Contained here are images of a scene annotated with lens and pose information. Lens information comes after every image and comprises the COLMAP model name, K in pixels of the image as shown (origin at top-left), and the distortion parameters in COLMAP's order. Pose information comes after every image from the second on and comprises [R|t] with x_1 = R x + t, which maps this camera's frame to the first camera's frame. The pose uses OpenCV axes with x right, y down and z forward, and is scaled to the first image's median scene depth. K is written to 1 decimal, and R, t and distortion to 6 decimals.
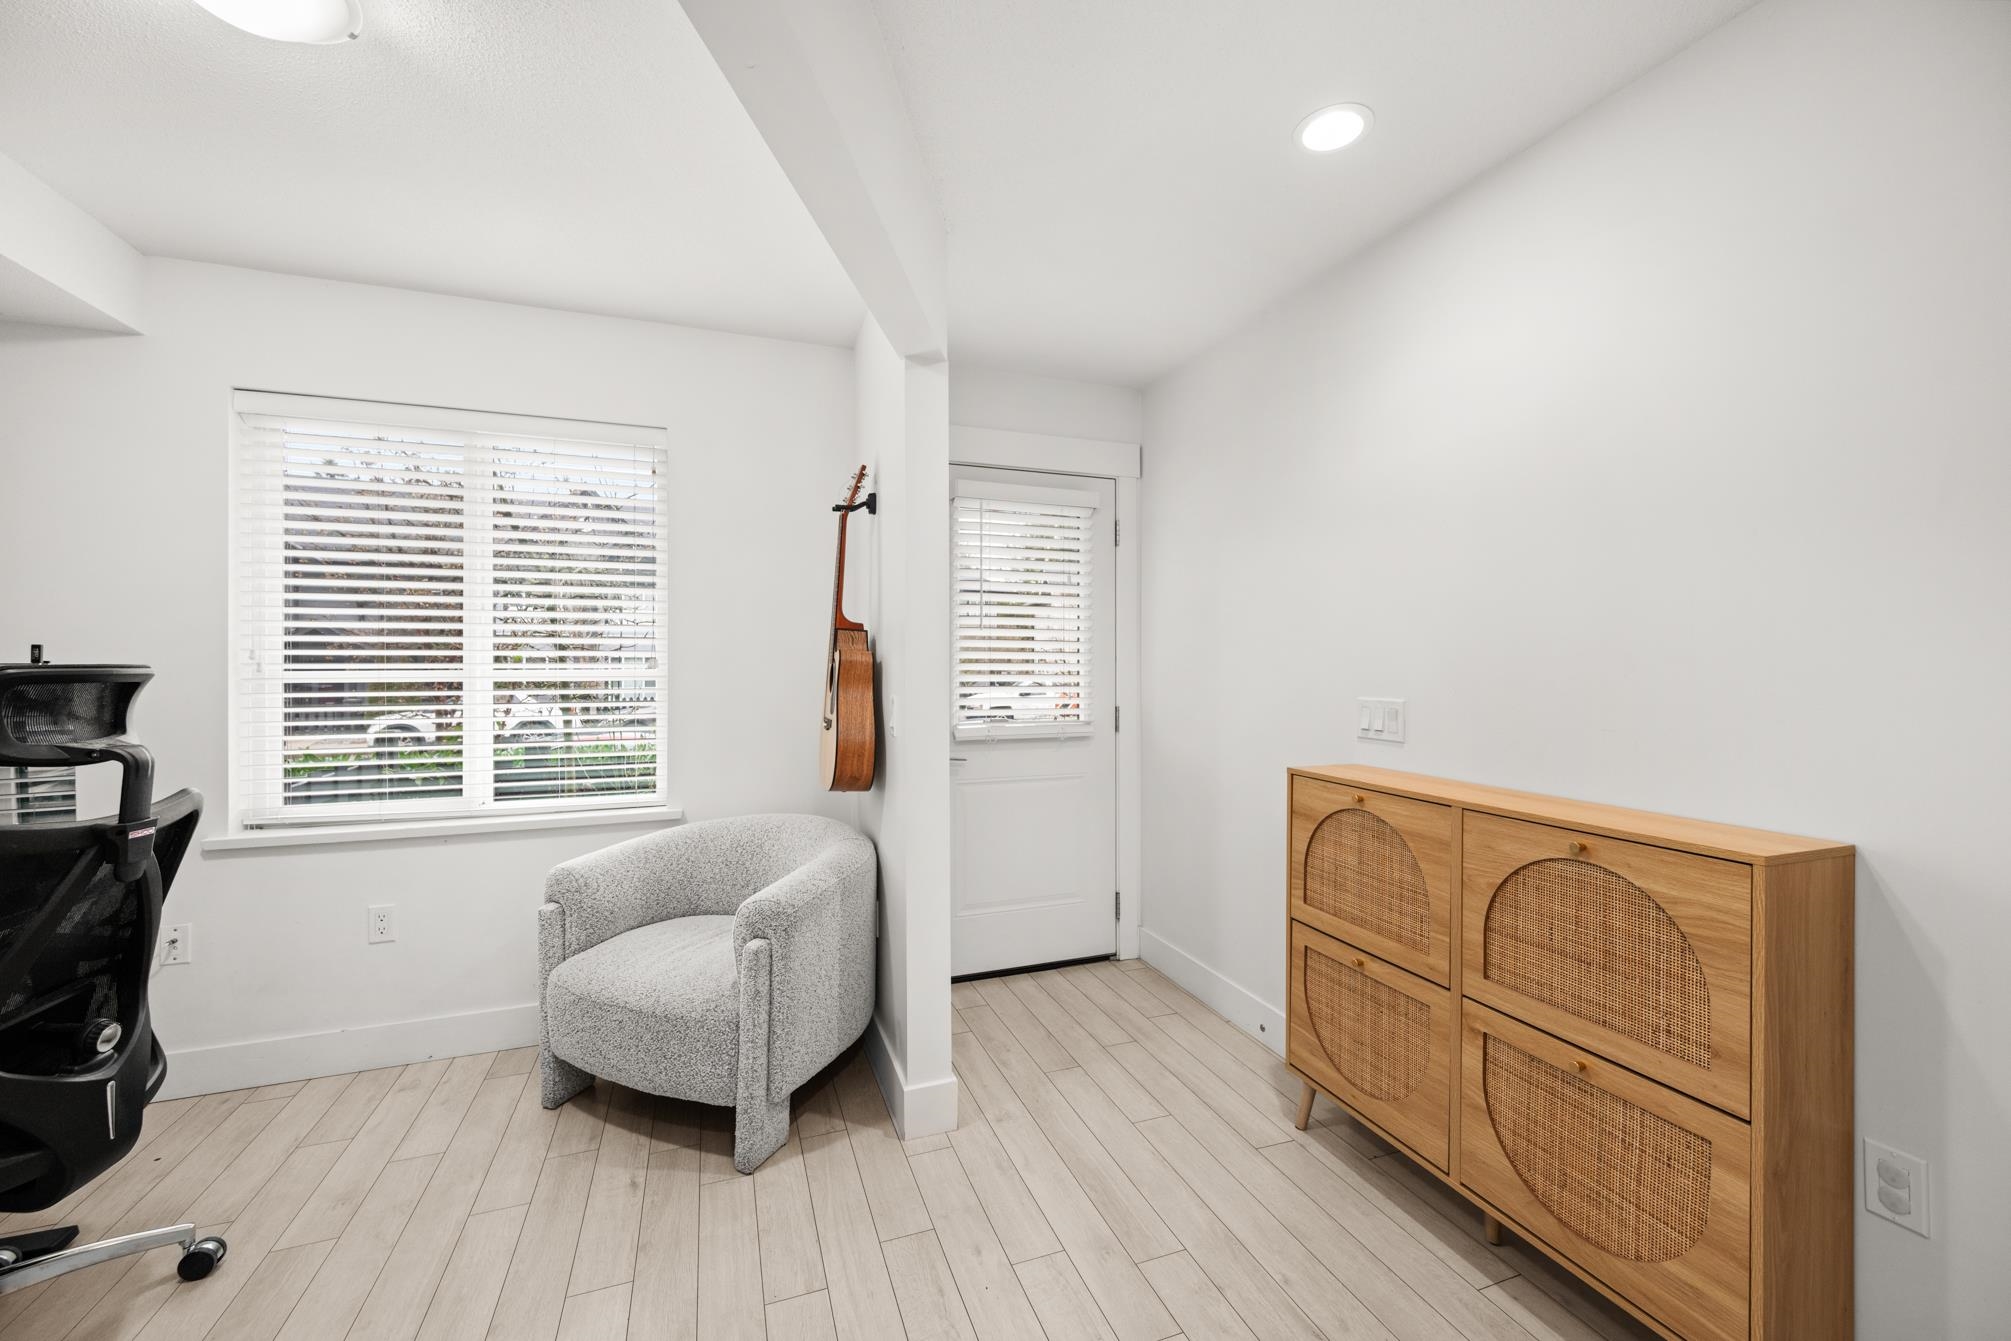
lens RADIAL K [[793.4, 0, 1003.8], [0, 793.4, 658.1], [0, 0, 1]] dist [-0.000378, -0.000357]
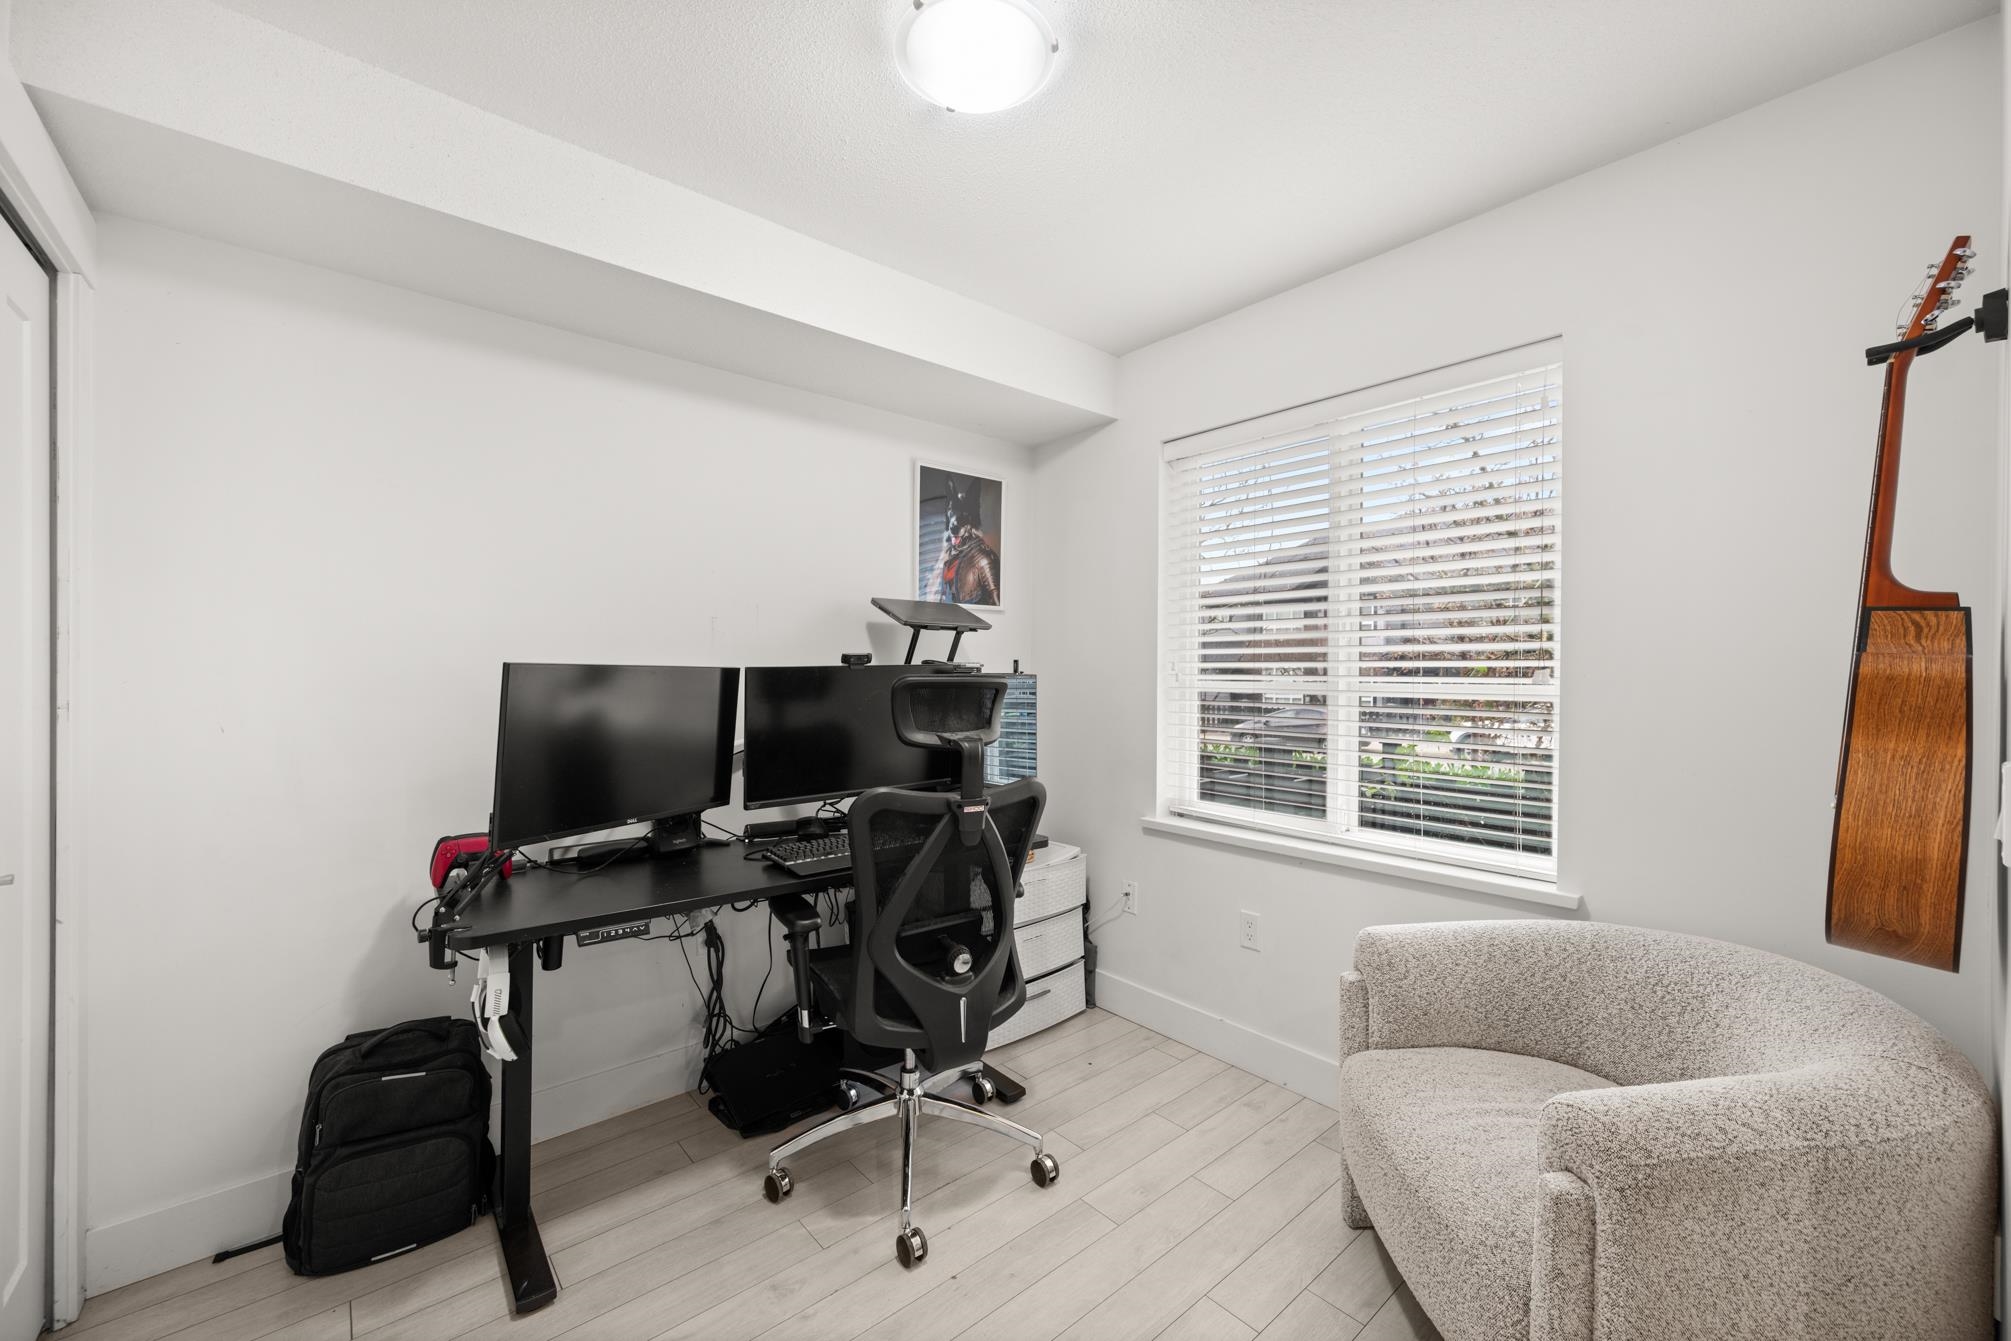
lens RADIAL K [[789.8, 0, 1006.7], [0, 789.8, 675.0], [0, 0, 1]] dist [0.000322, -0.000026]
pose [[0.347240, 0.006526, -0.937754, 0.057188], [-0.001903, 0.999979, 0.006254, 0.001125], [0.937774, -0.000387, 0.347245, 0.365746]]
